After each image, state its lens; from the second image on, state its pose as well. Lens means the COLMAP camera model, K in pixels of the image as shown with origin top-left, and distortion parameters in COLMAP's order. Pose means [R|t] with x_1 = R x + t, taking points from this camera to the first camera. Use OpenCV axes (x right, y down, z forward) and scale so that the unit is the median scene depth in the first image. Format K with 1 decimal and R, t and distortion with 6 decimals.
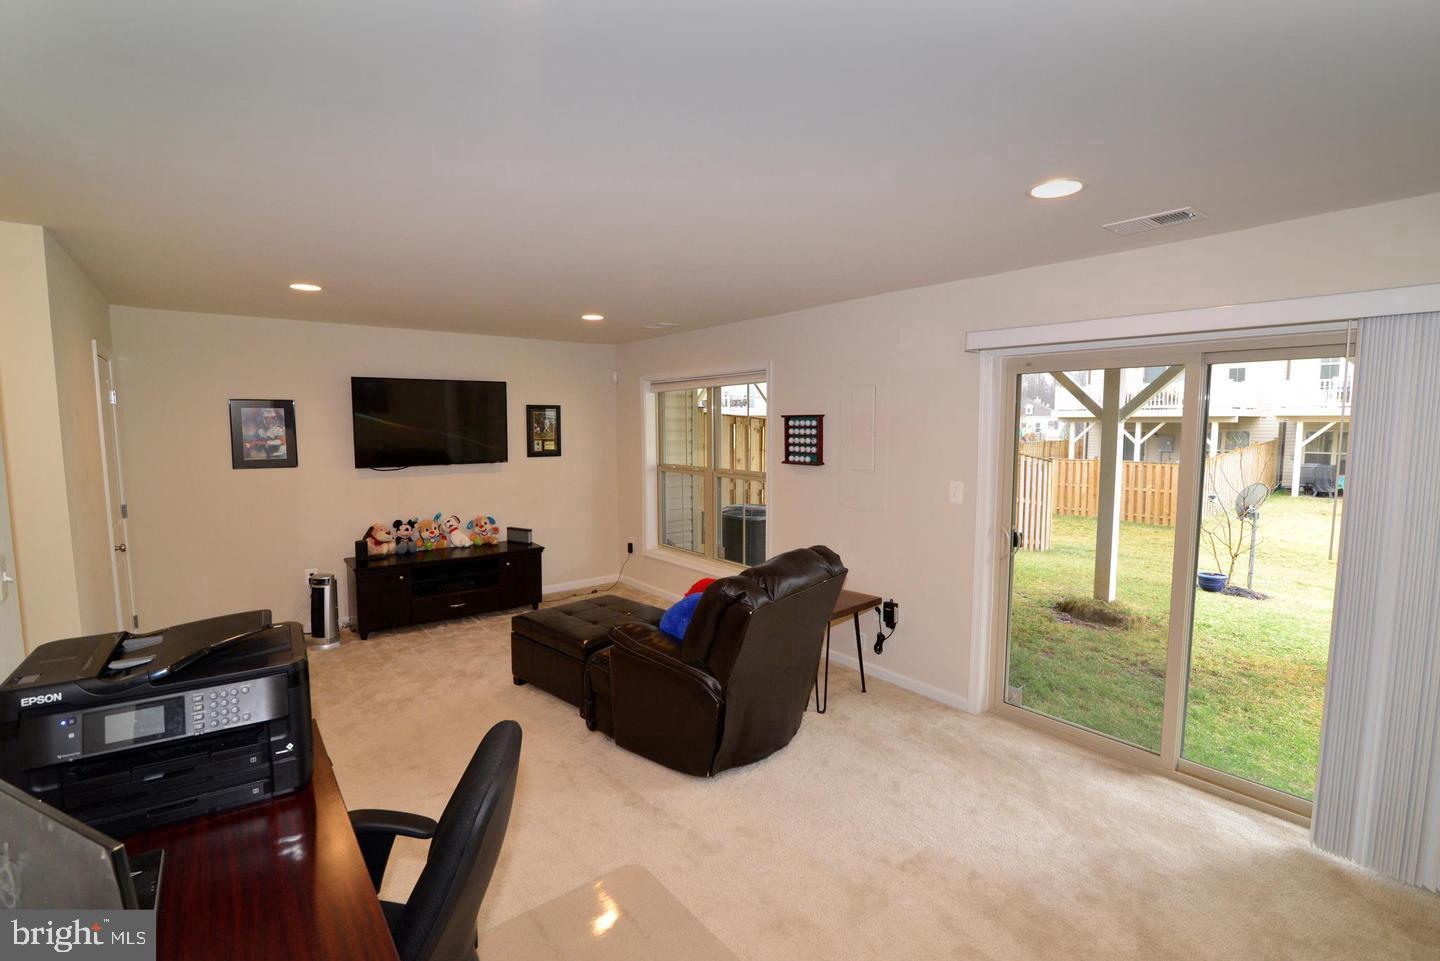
lens RADIAL K [[658.7, 0, 715.8], [0, 658.7, 480.0], [0, 0, 1]] dist [-0.015237, -0.000464]
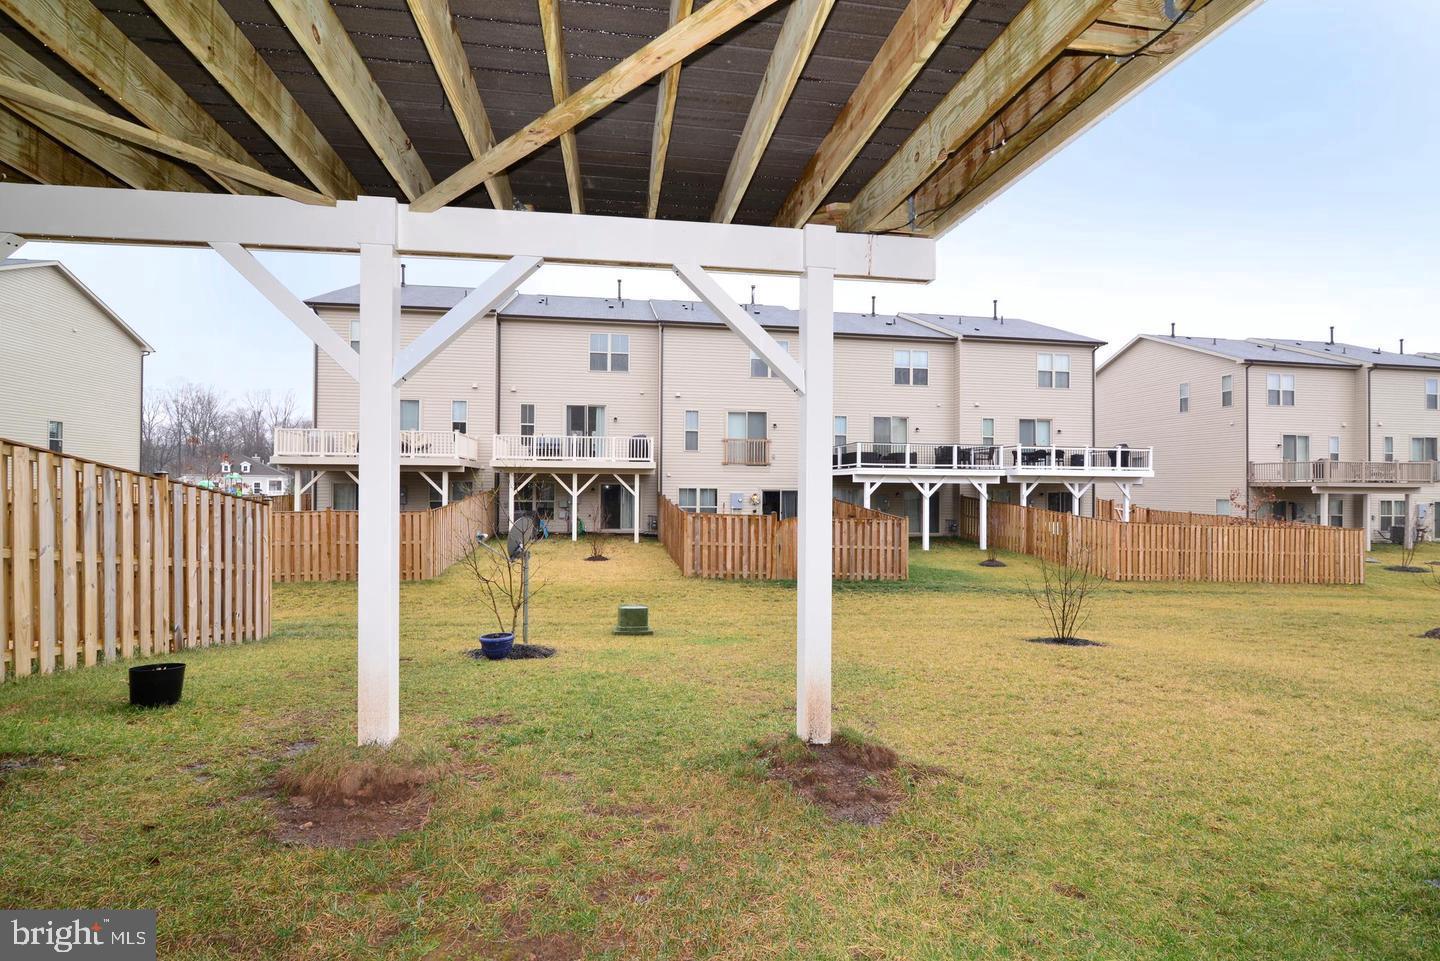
lens RADIAL K [[658.7, 0, 712.8], [0, 658.7, 481.9], [0, 0, 1]] dist [-0.015237, -0.000464]
pose [[0.486945, 0.010705, 0.873367, 0.378651], [0.071522, 0.996078, -0.052087, 0.042792], [-0.870499, 0.087828, 0.484269, 0.703356]]
